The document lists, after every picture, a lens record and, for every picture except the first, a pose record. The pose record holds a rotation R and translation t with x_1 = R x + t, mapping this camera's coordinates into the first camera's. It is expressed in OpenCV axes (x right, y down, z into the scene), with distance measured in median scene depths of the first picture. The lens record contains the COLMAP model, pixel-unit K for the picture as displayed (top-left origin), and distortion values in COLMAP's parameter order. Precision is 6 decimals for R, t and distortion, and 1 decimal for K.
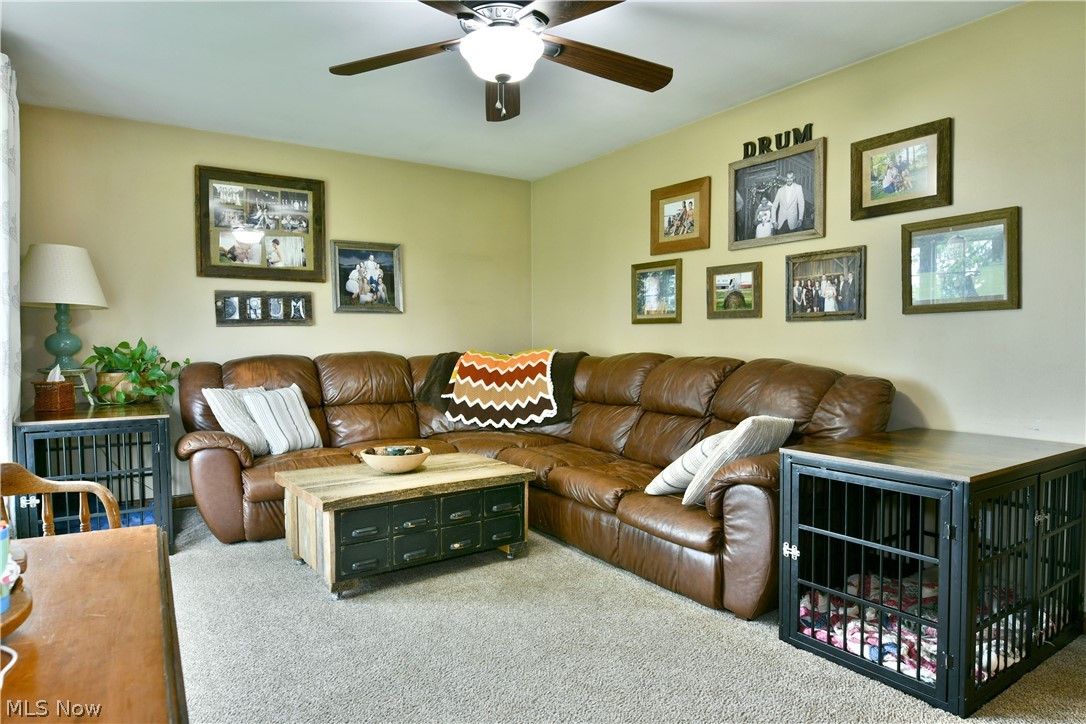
lens RADIAL K [[659.6, 0, 539.0], [0, 659.6, 357.6], [0, 0, 1]] dist [-0.013726, -0.006461]
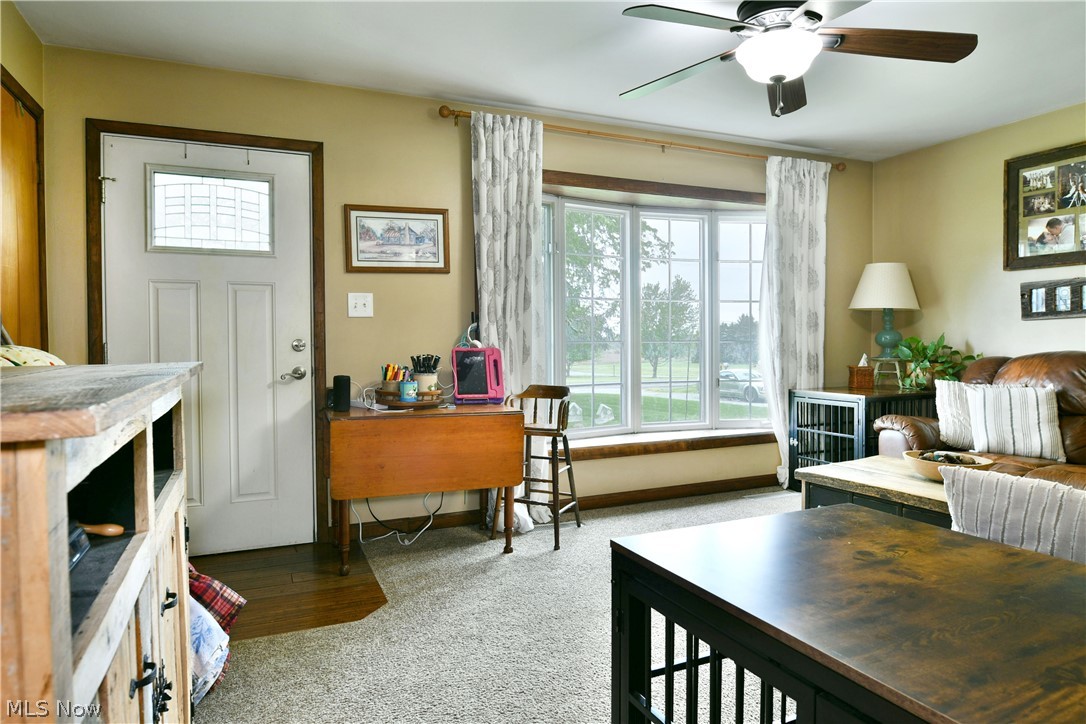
lens RADIAL K [[659.6, 0, 533.7], [0, 659.6, 354.7], [0, 0, 1]] dist [-0.013726, -0.006461]
pose [[-0.160634, 0.025194, -0.986692, 0.569252], [-0.023100, 0.999304, 0.029276, -0.008702], [0.986744, 0.027495, -0.159941, 0.444467]]
